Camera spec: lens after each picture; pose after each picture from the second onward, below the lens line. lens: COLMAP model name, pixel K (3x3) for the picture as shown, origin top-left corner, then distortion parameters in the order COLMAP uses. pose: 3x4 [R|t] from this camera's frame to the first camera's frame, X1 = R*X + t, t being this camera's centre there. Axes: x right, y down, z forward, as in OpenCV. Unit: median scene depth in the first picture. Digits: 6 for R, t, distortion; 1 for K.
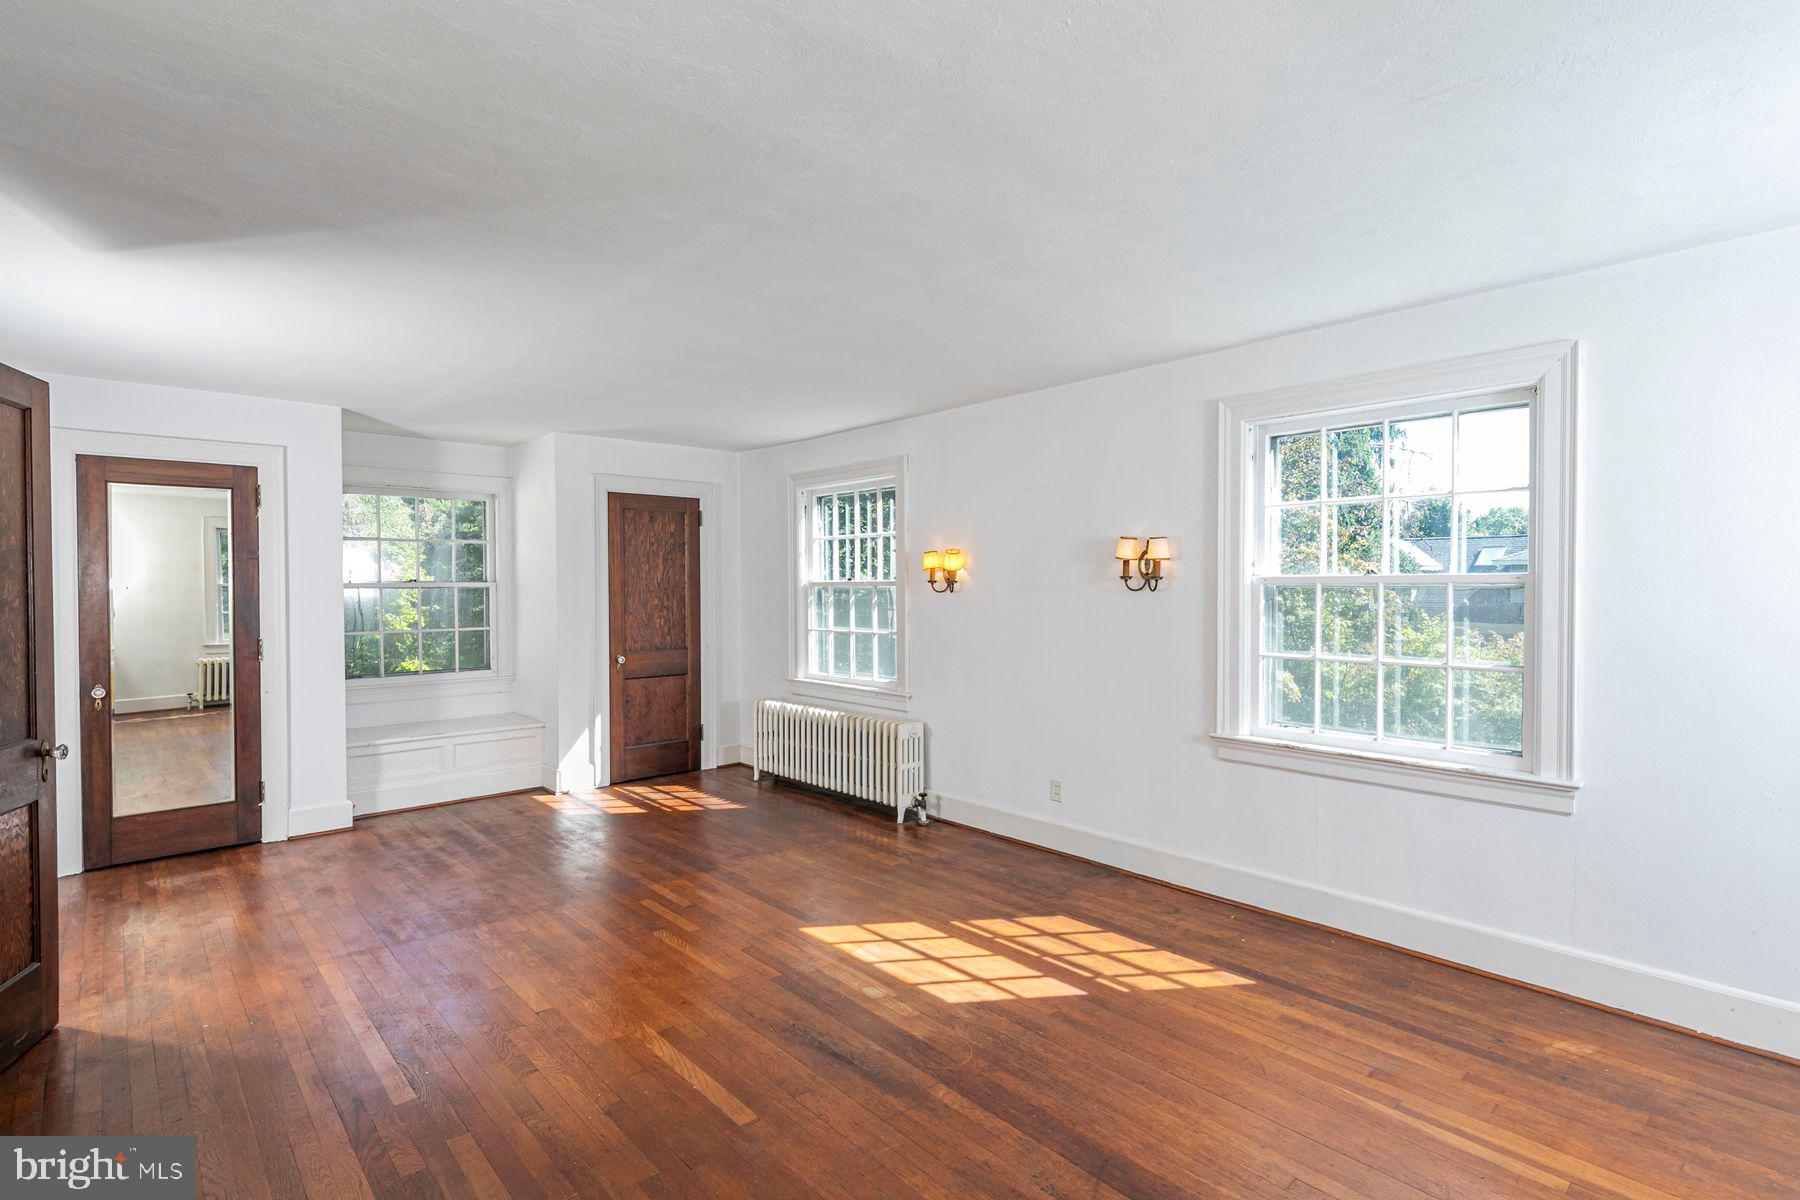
lens RADIAL K [[852.7, 0, 895.3], [0, 852.7, 605.8], [0, 0, 1]] dist [0.005214, 0.000583]
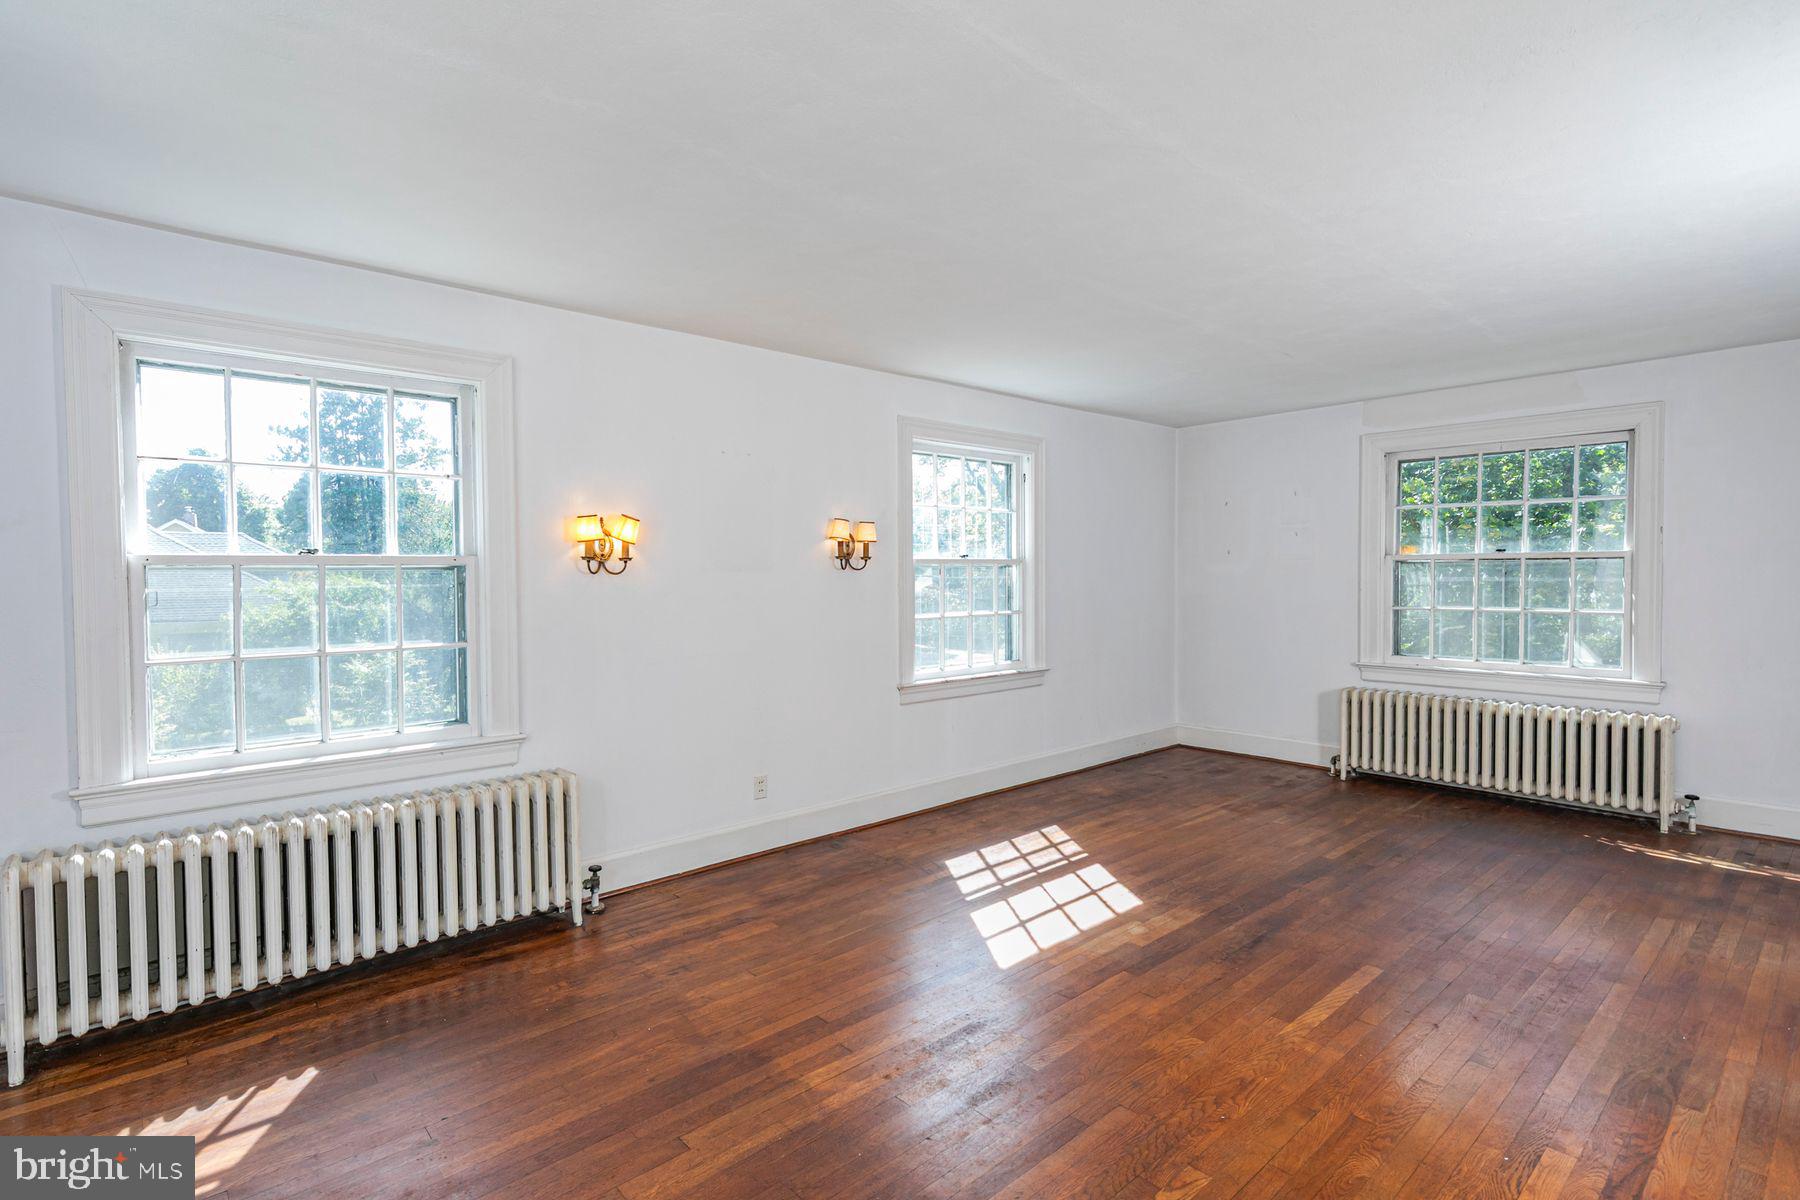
lens RADIAL K [[852.7, 0, 894.9], [0, 852.7, 584.6], [0, 0, 1]] dist [0.005214, 0.000583]
pose [[0.023093, -0.014421, 0.999629, -1.008140], [0.032710, 0.999372, 0.013662, -0.013493], [-0.999198, 0.032383, 0.023550, 1.144532]]
